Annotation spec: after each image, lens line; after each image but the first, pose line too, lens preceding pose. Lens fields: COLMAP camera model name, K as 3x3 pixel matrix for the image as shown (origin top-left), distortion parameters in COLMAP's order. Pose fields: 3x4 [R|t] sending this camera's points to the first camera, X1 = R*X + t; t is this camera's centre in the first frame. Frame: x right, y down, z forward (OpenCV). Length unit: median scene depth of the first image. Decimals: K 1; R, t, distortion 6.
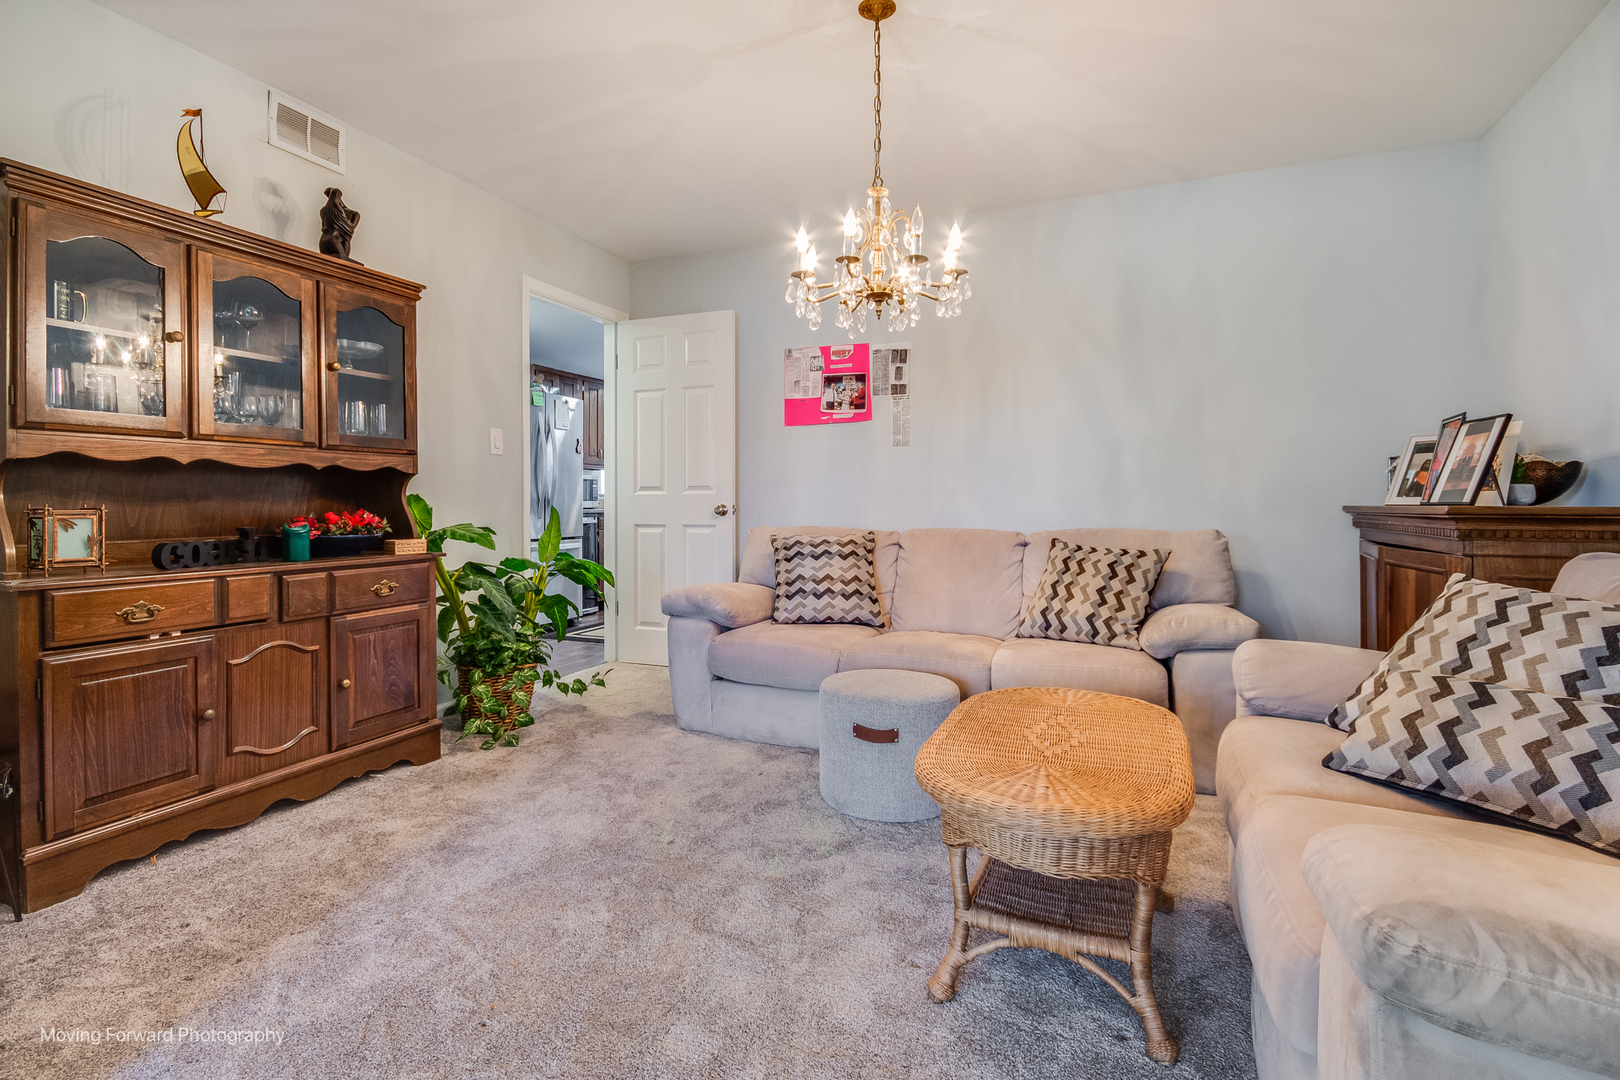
lens RADIAL K [[779.6, 0, 809.3], [0, 779.6, 500.2], [0, 0, 1]] dist [0.000237, 0.000014]
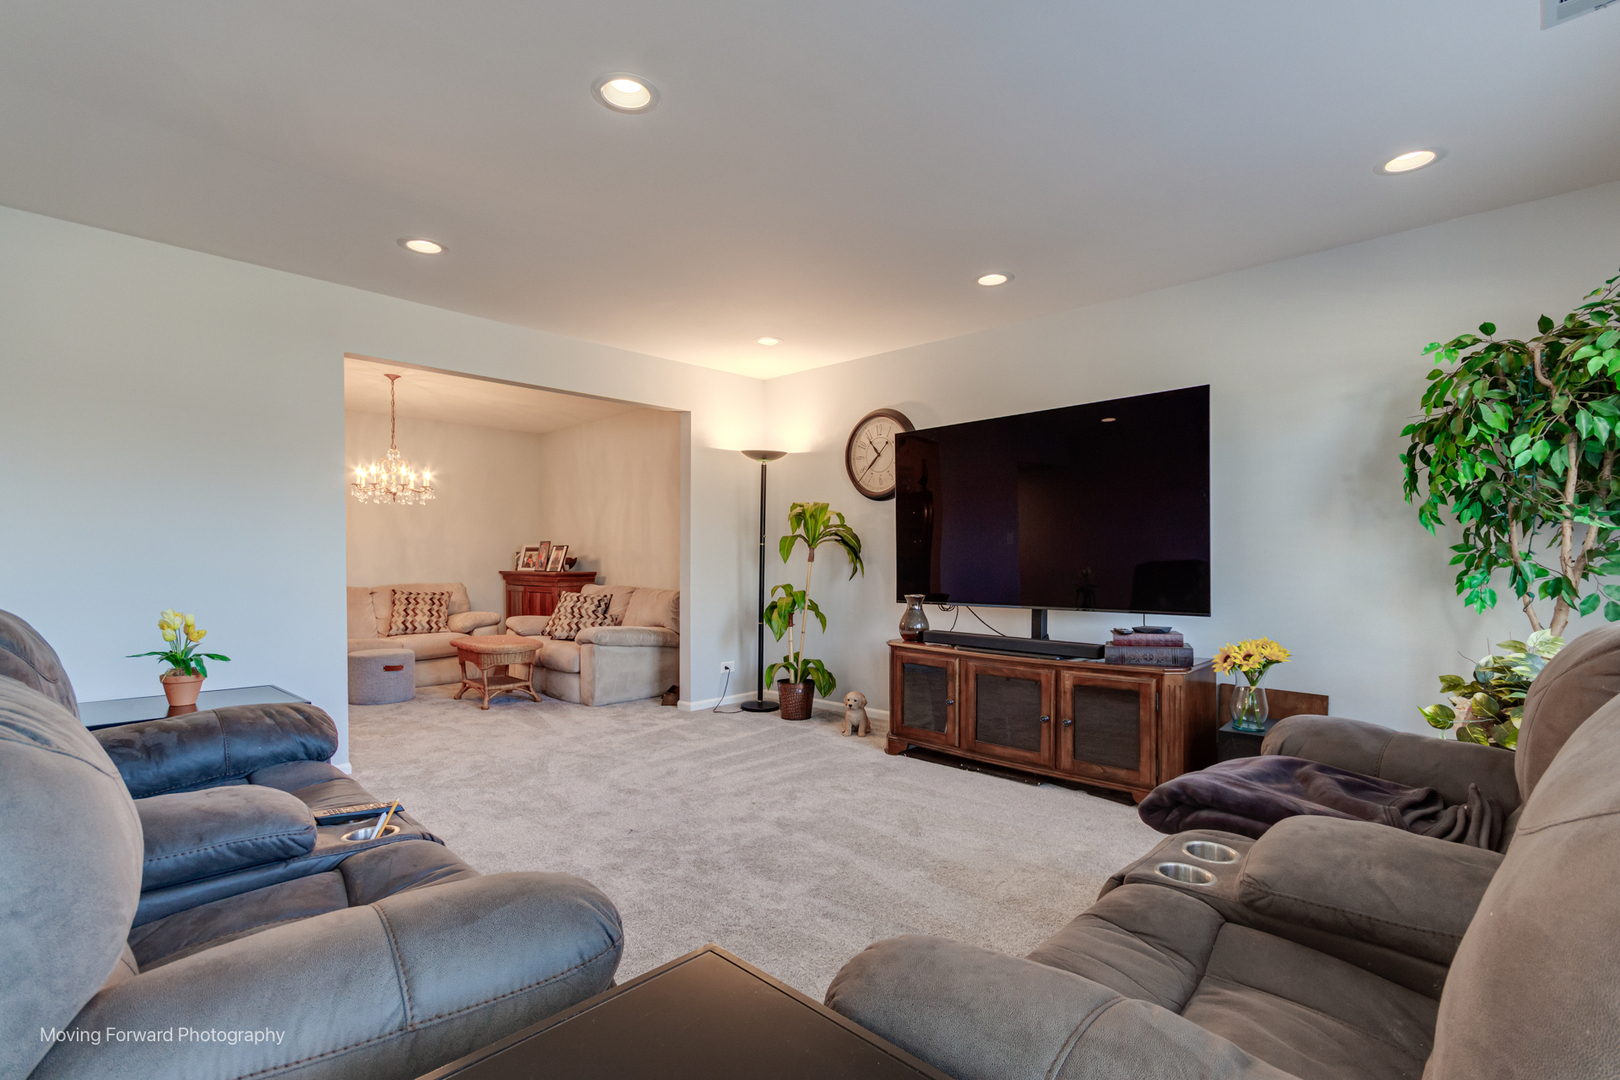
lens RADIAL K [[764.1, 0, 810.0], [0, 764.1, 540.0], [0, 0, 1]] dist [0.001079, 0.000288]
pose [[0.370910, 0.018034, 0.928494, -1.332113], [0.001275, 0.999801, -0.019928, -0.046438], [-0.928668, 0.008575, 0.370813, -0.900643]]
